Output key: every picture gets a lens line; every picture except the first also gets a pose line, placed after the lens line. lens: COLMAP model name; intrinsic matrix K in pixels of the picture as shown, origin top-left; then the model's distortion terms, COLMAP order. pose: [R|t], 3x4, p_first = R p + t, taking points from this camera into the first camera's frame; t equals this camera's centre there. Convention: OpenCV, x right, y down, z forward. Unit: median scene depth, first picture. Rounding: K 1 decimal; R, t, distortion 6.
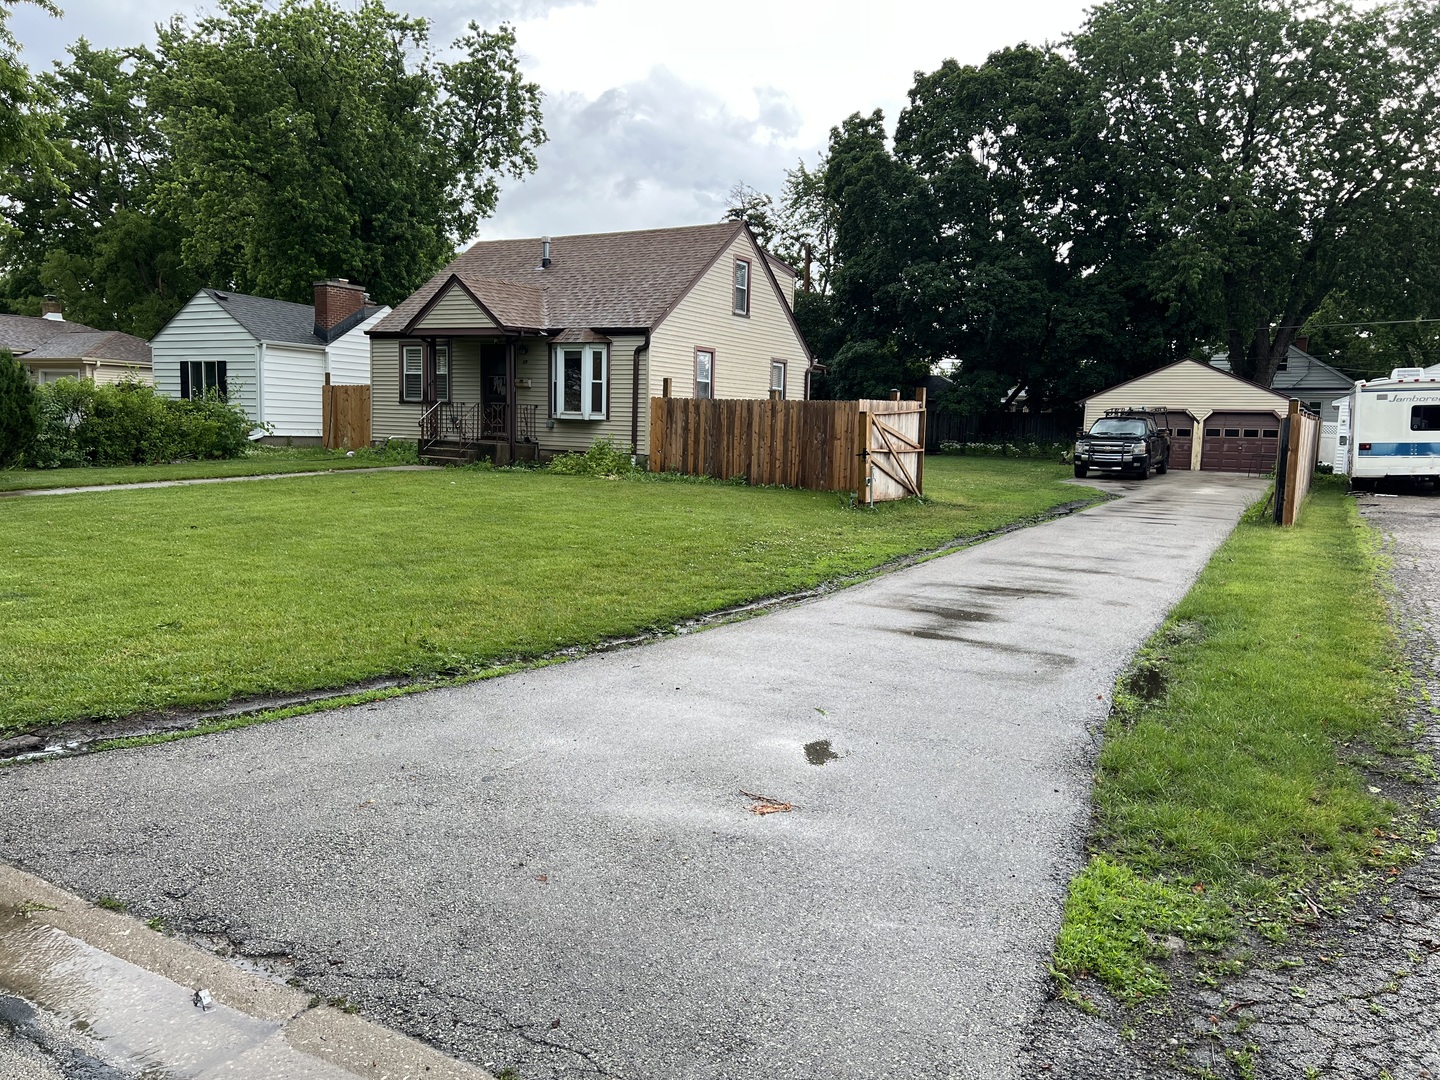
lens RADIAL K [[1091.8, 0, 720.9], [0, 1091.8, 544.1], [0, 0, 1]] dist [0.021773, -0.013855]
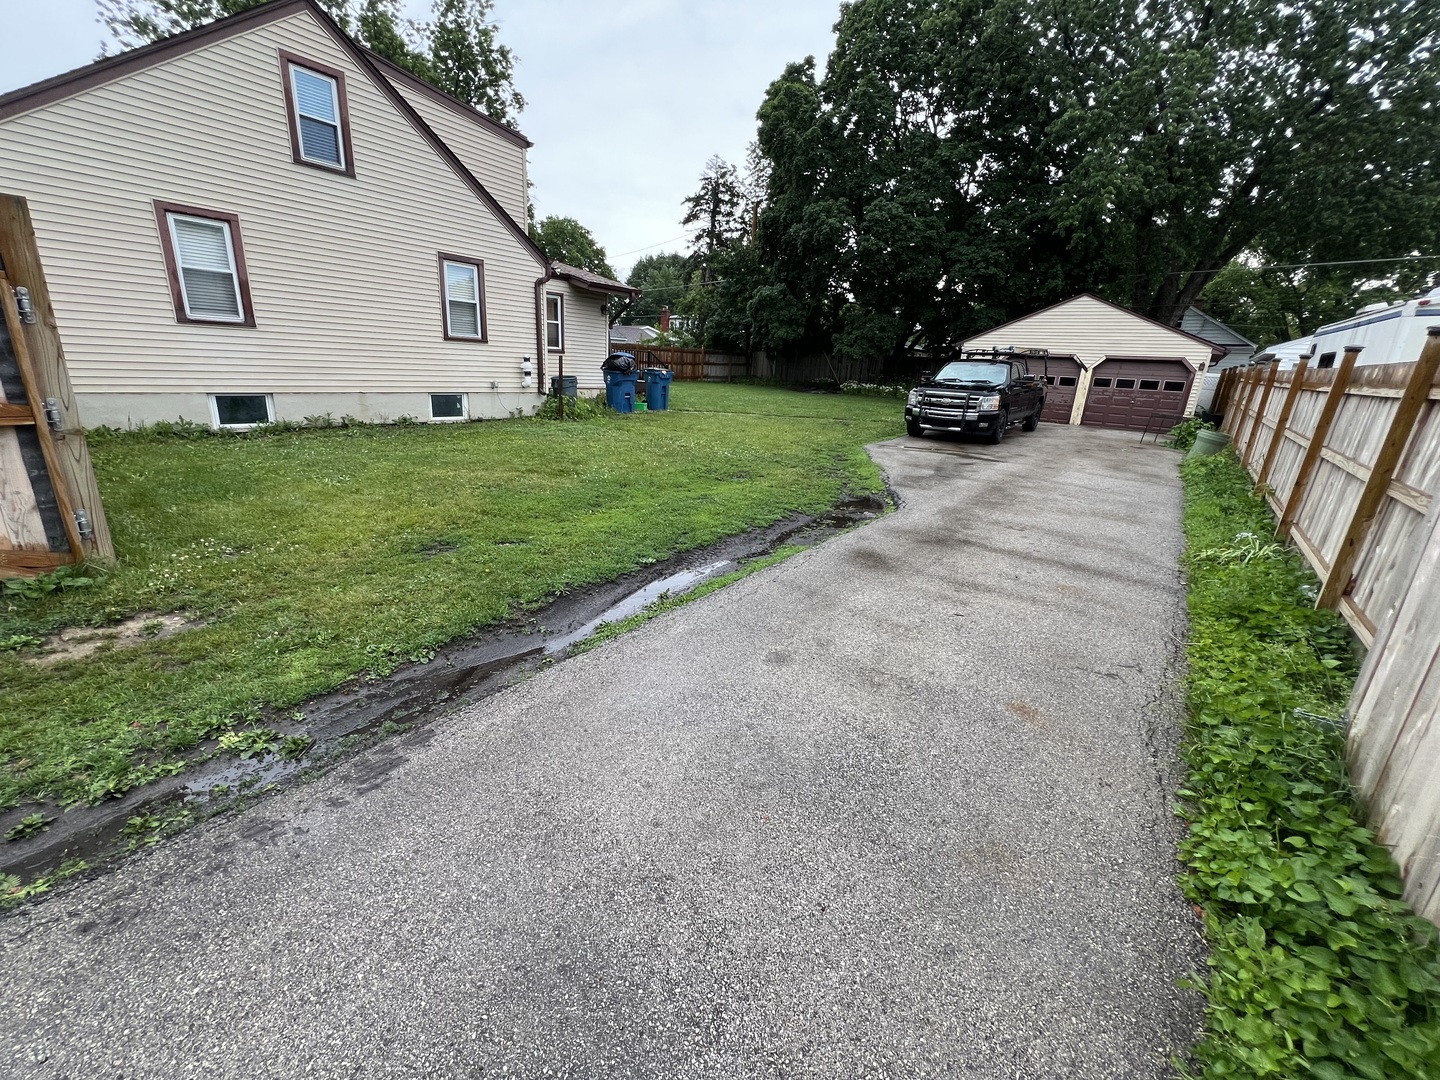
lens RADIAL K [[575.7, 0, 717.8], [0, 575.7, 533.0], [0, 0, 1]] dist [0.003374, -0.000213]
pose [[0.987902, 0.069616, -0.138576, 0.197776], [-0.044494, 0.983249, 0.176755, -0.046629], [0.148560, -0.168451, 0.974451, 0.440587]]
